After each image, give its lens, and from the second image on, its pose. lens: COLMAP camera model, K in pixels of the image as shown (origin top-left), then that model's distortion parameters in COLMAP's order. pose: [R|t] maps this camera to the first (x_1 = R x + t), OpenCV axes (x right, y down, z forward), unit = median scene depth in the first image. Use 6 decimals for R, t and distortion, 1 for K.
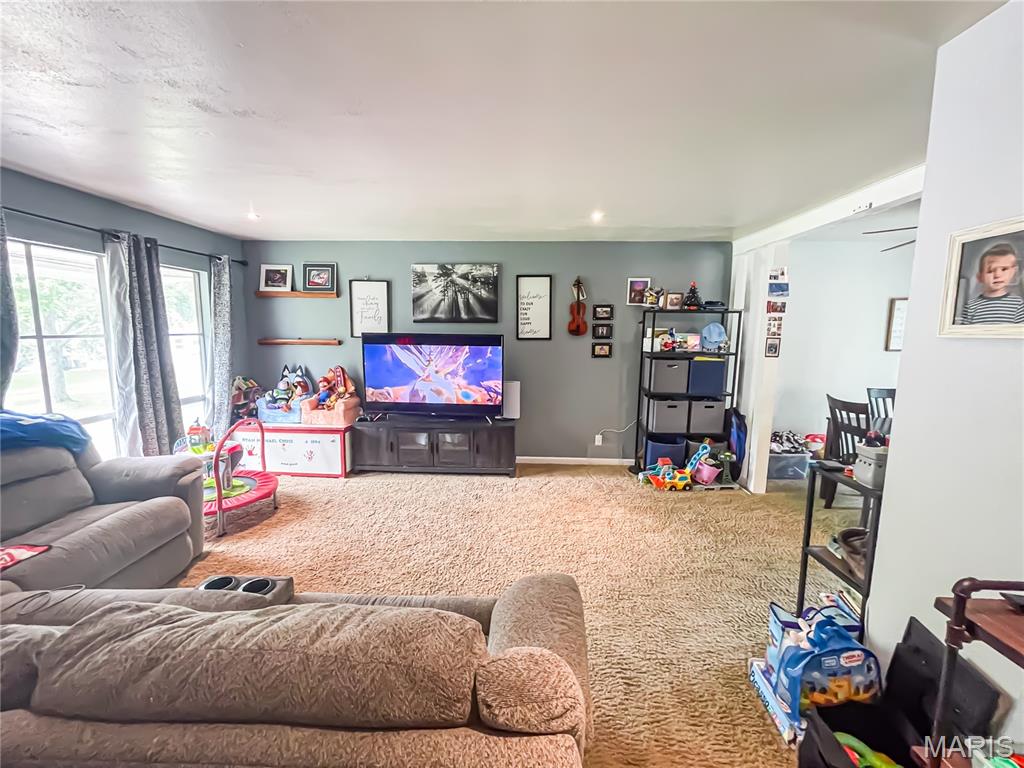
lens RADIAL K [[409.0, 0, 510.5], [0, 409.0, 381.7], [0, 0, 1]] dist [-0.005553, 0.002295]
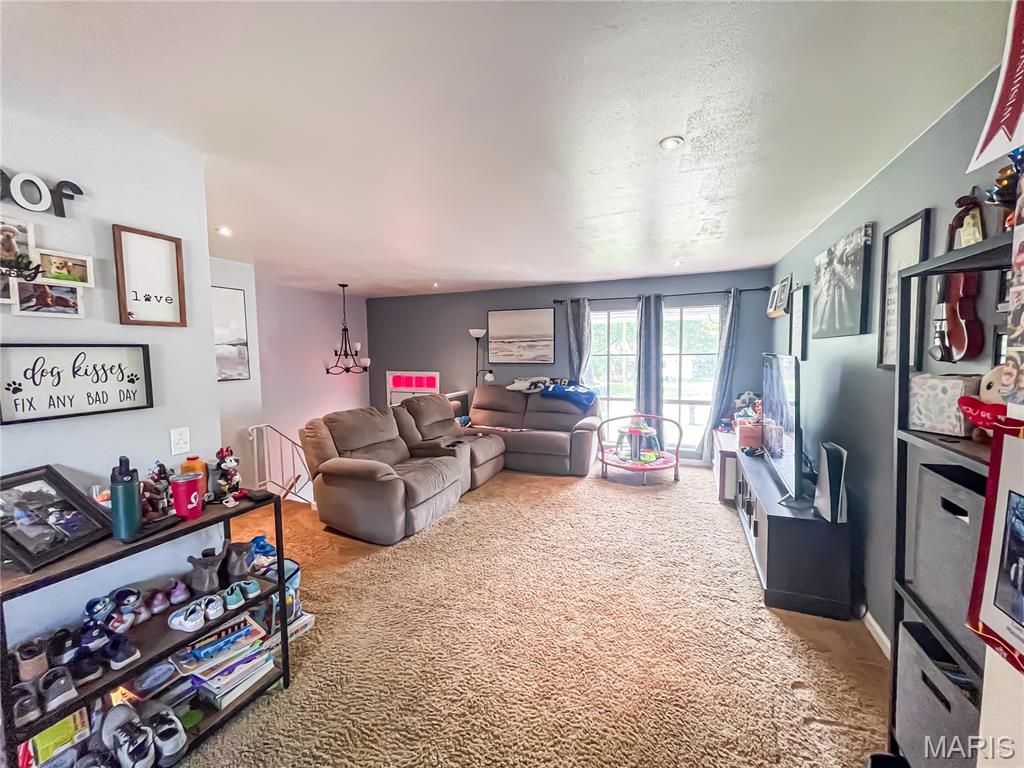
lens RADIAL K [[409.0, 0, 510.9], [0, 409.0, 383.7], [0, 0, 1]] dist [-0.005553, 0.002295]
pose [[-0.346660, 0.071630, -0.935252, 0.960506], [-0.109544, 0.987165, 0.116210, -0.148173], [0.931572, 0.142736, -0.334364, 1.206088]]
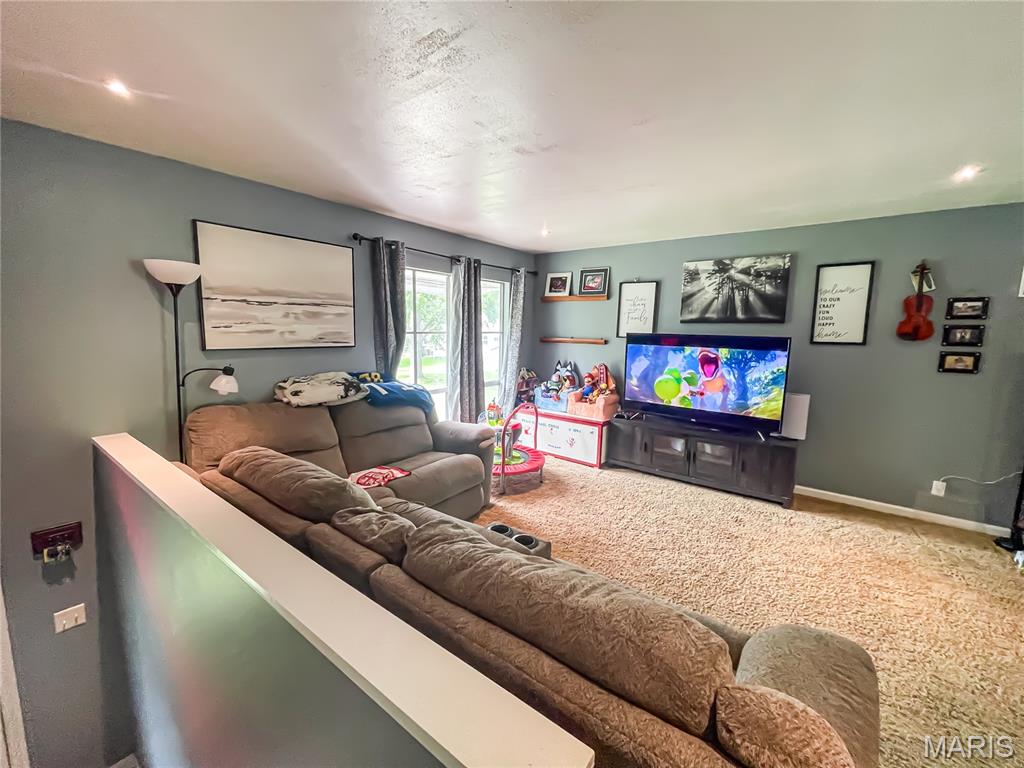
lens RADIAL K [[409.0, 0, 511.5], [0, 409.0, 382.8], [0, 0, 1]] dist [-0.005553, 0.002295]
pose [[0.815486, 0.083305, -0.572750, 0.001898], [-0.082784, 0.996201, 0.027027, 0.002995], [0.572825, 0.025374, 0.819285, -0.016360]]
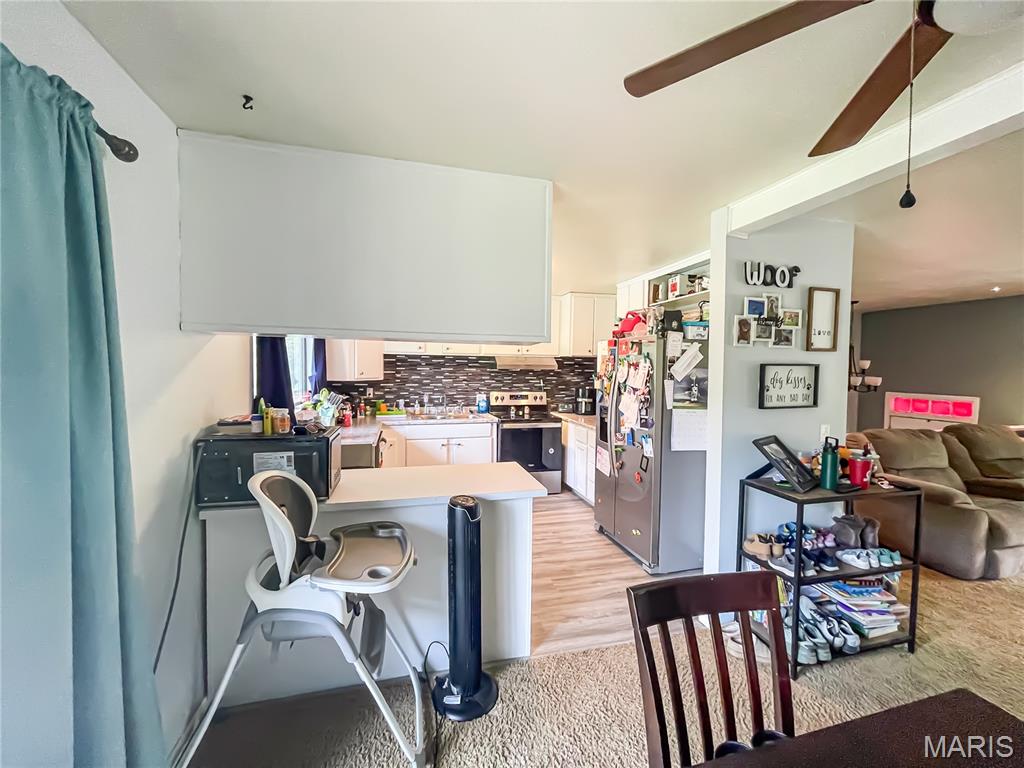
lens RADIAL K [[409.0, 0, 515.4], [0, 409.0, 382.6], [0, 0, 1]] dist [-0.005553, 0.002295]
pose [[-0.955718, -0.003581, -0.294262, 1.440143], [-0.051703, 0.986416, 0.155918, -0.142187], [0.289707, 0.164228, -0.942921, 1.152773]]
